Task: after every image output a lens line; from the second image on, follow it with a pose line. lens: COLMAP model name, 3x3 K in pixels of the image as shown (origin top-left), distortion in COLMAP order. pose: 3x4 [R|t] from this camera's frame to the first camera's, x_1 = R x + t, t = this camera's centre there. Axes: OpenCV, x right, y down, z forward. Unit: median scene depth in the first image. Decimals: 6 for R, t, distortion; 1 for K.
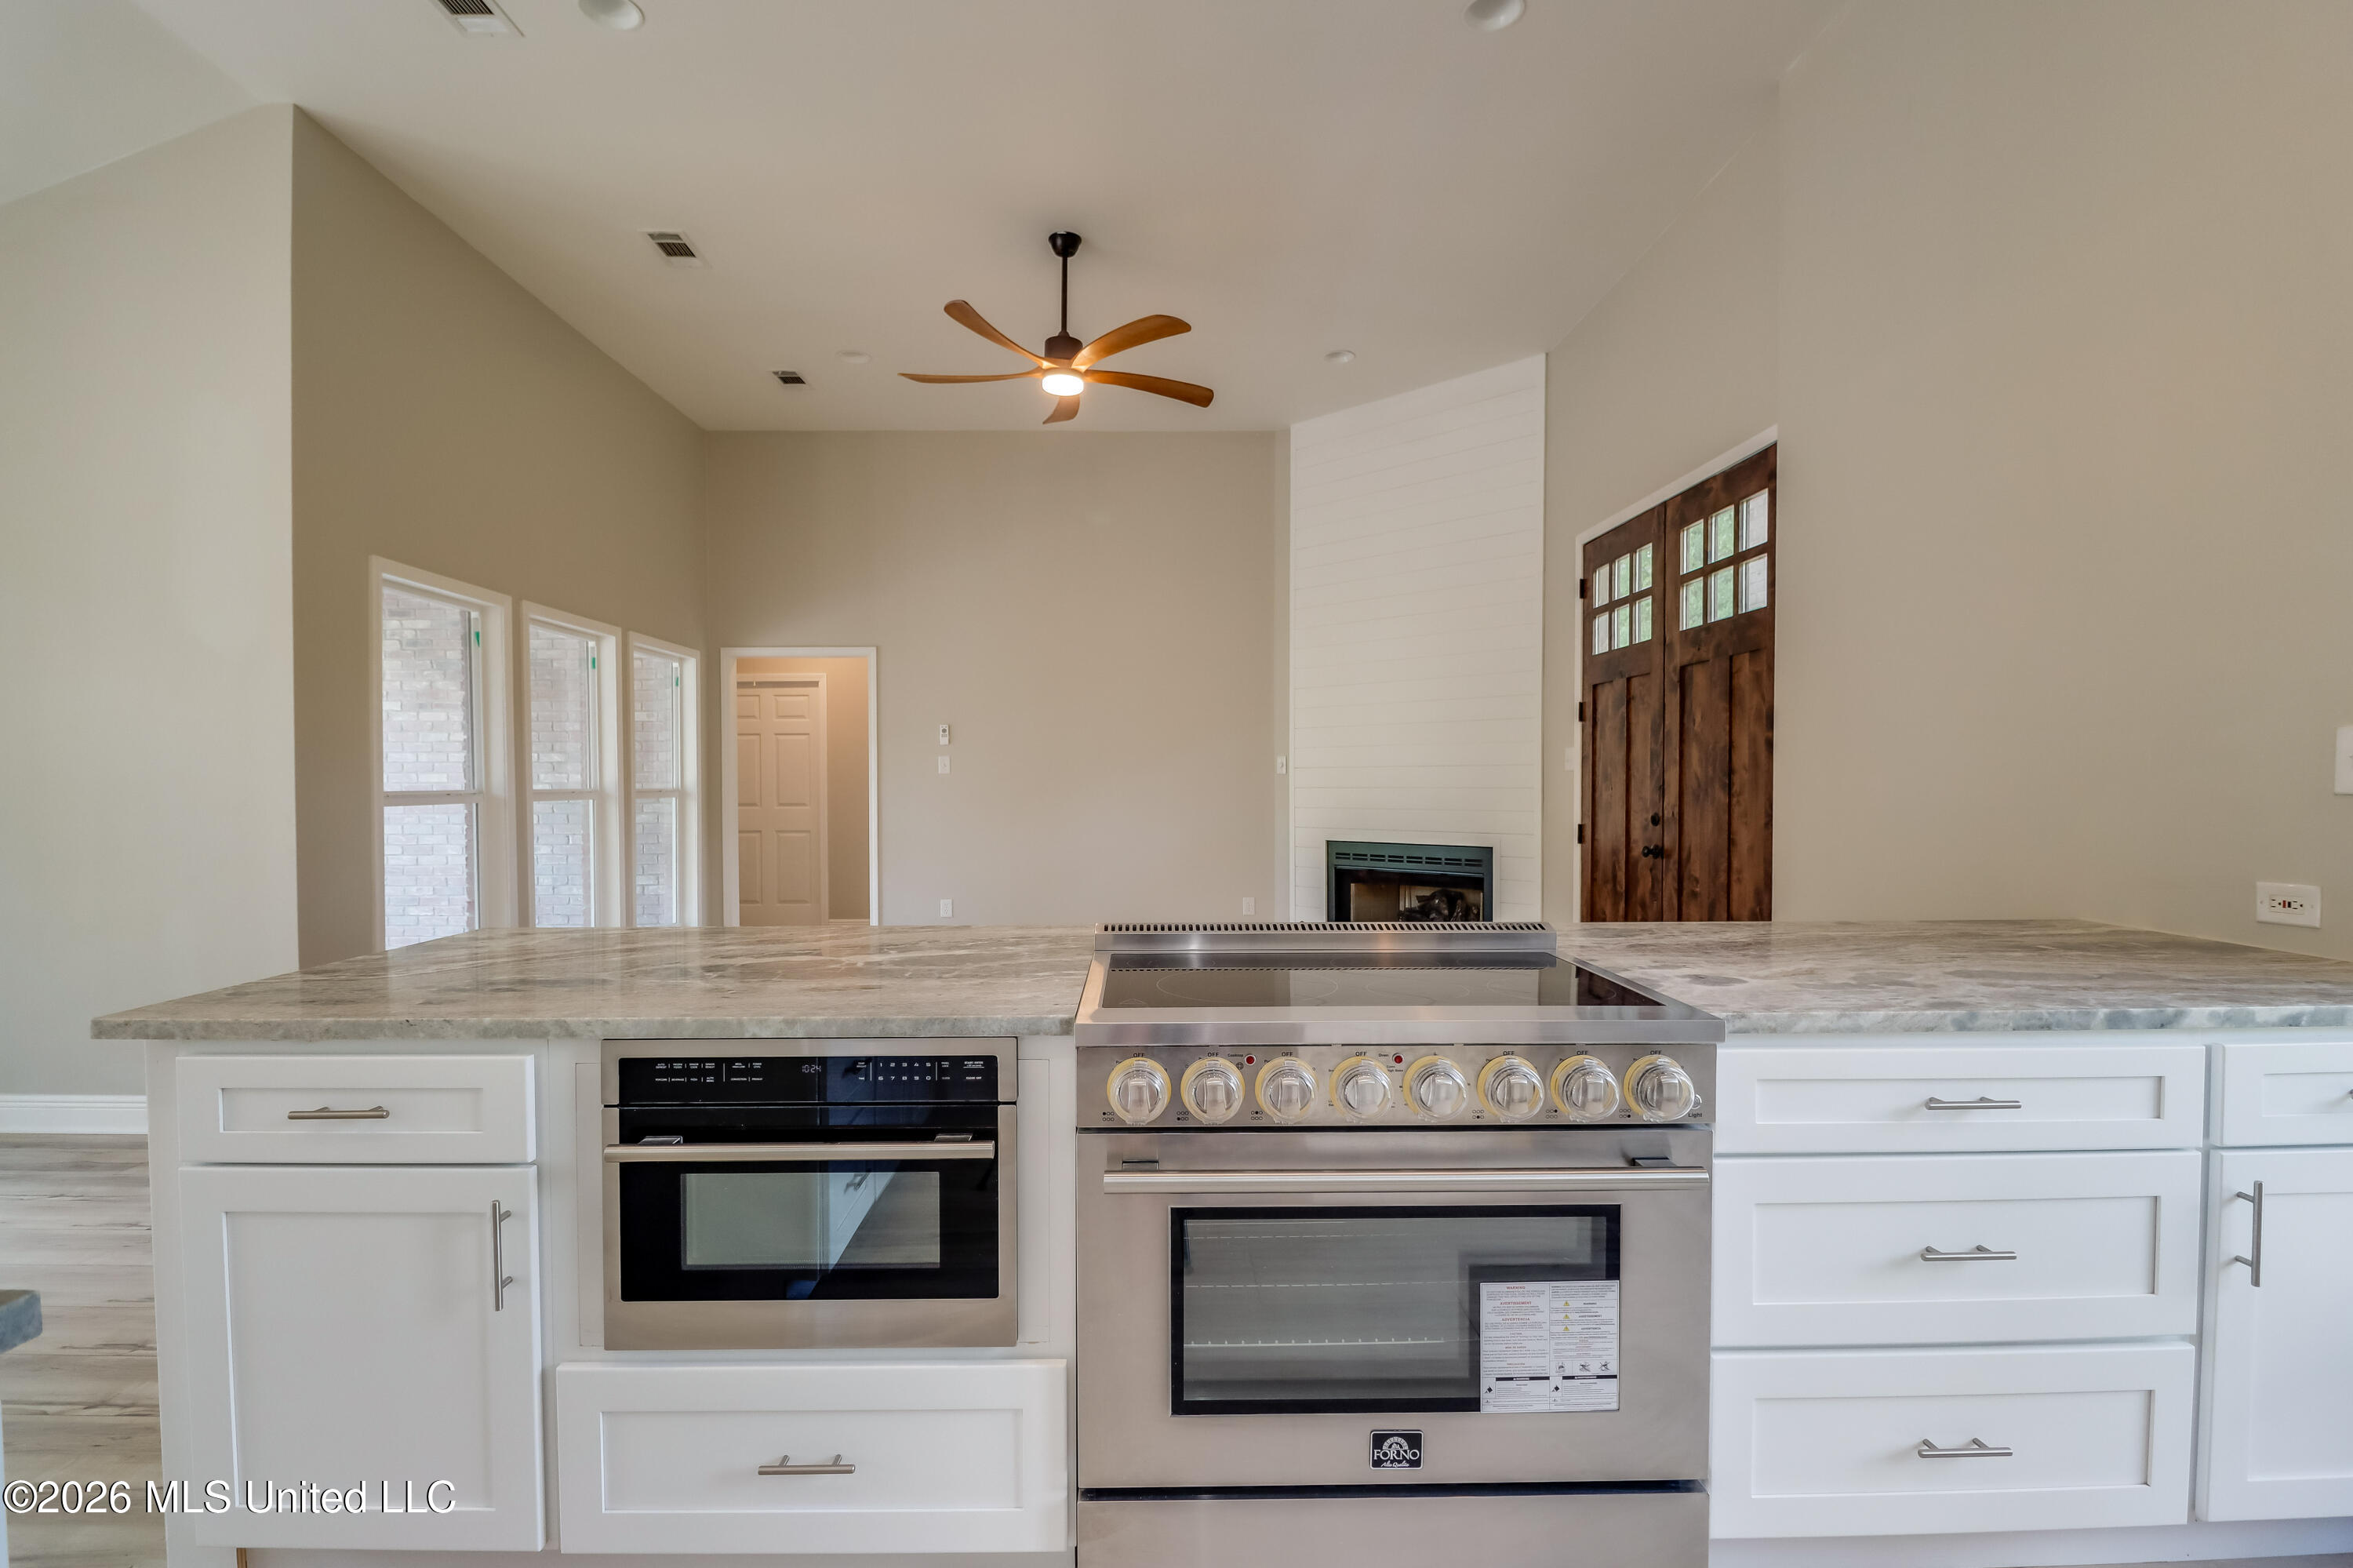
lens RADIAL K [[1132.8, 0, 1159.3], [0, 1132.8, 800.7], [0, 0, 1]] dist [0.003967, -0.013380]
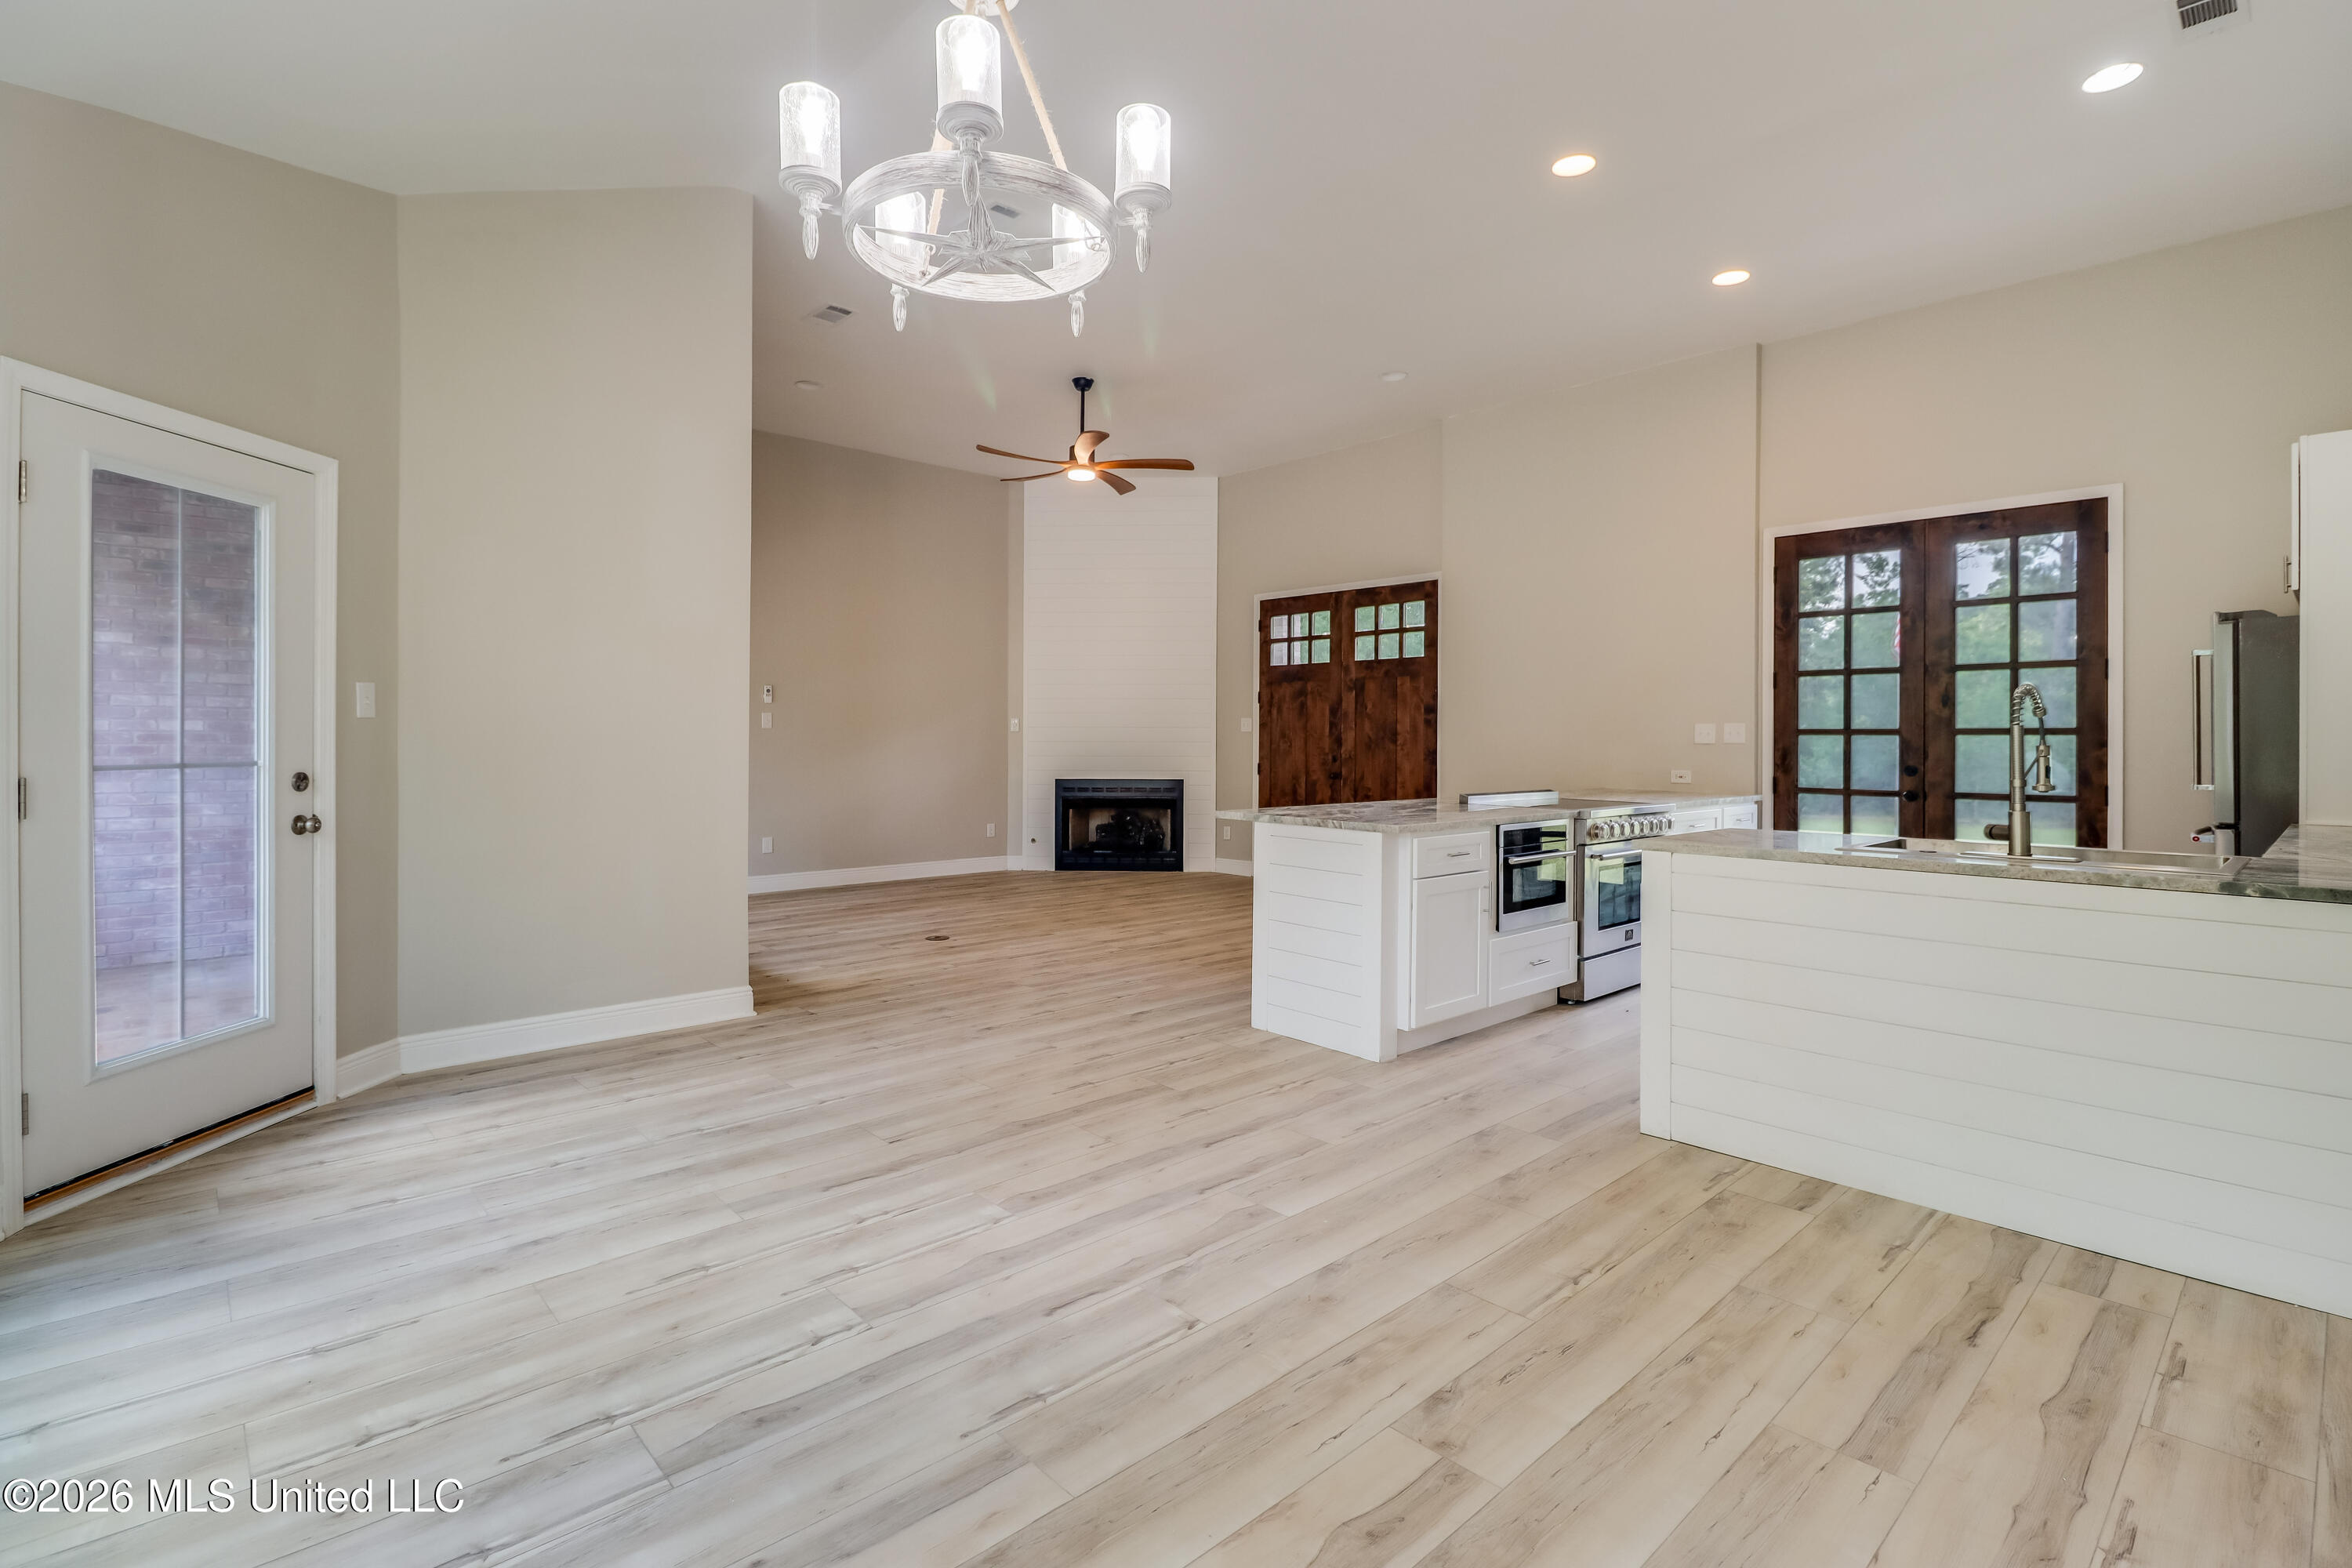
lens RADIAL K [[1114.0, 0, 1182.6], [0, 1114.0, 731.7], [0, 0, 1]] dist [0.004906, 0.000605]
pose [[0.737402, 0.010284, 0.675375, -0.896630], [0.004954, 0.999775, -0.020633, 0.007816], [-0.675435, 0.018561, 0.737185, -0.170761]]
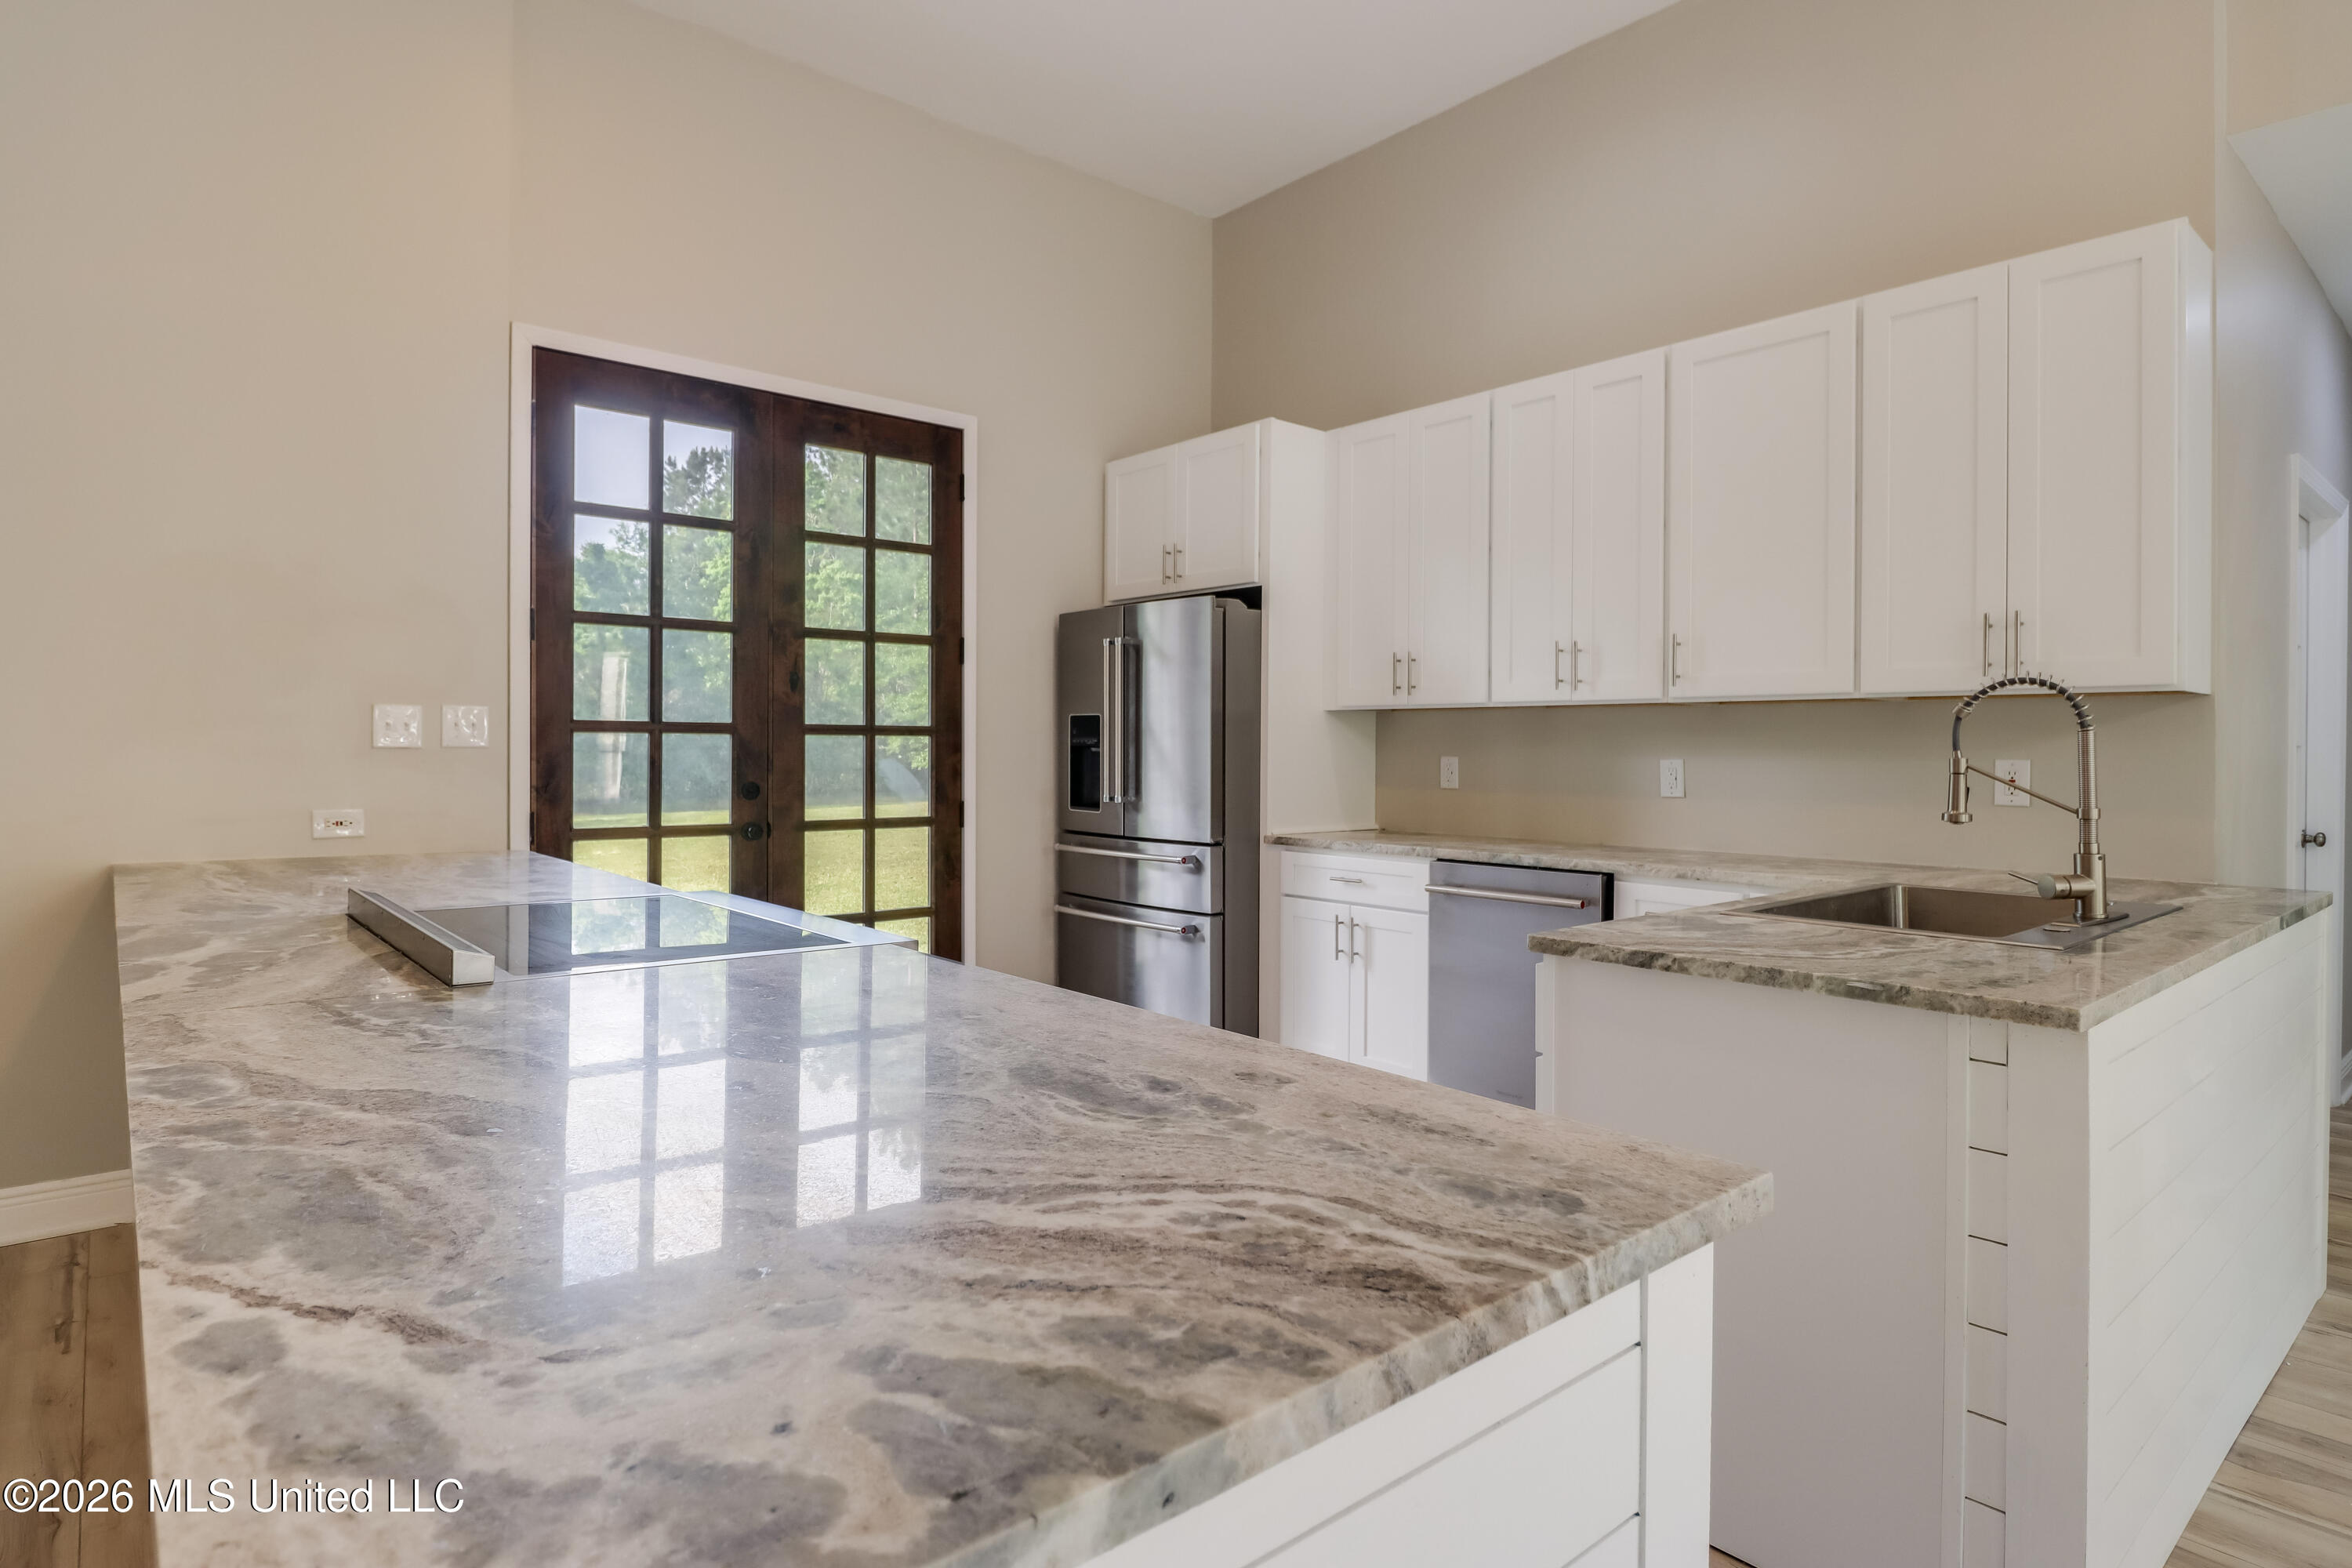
lens RADIAL K [[1238.0, 0, 1171.4], [0, 1238.0, 749.3], [0, 0, 1]] dist [-0.002271, -0.000275]
pose [[-0.643769, -0.003670, 0.765211, -0.354662], [0.008023, 0.999901, 0.011546, -0.005610], [-0.765178, 0.013572, -0.643676, 0.462835]]
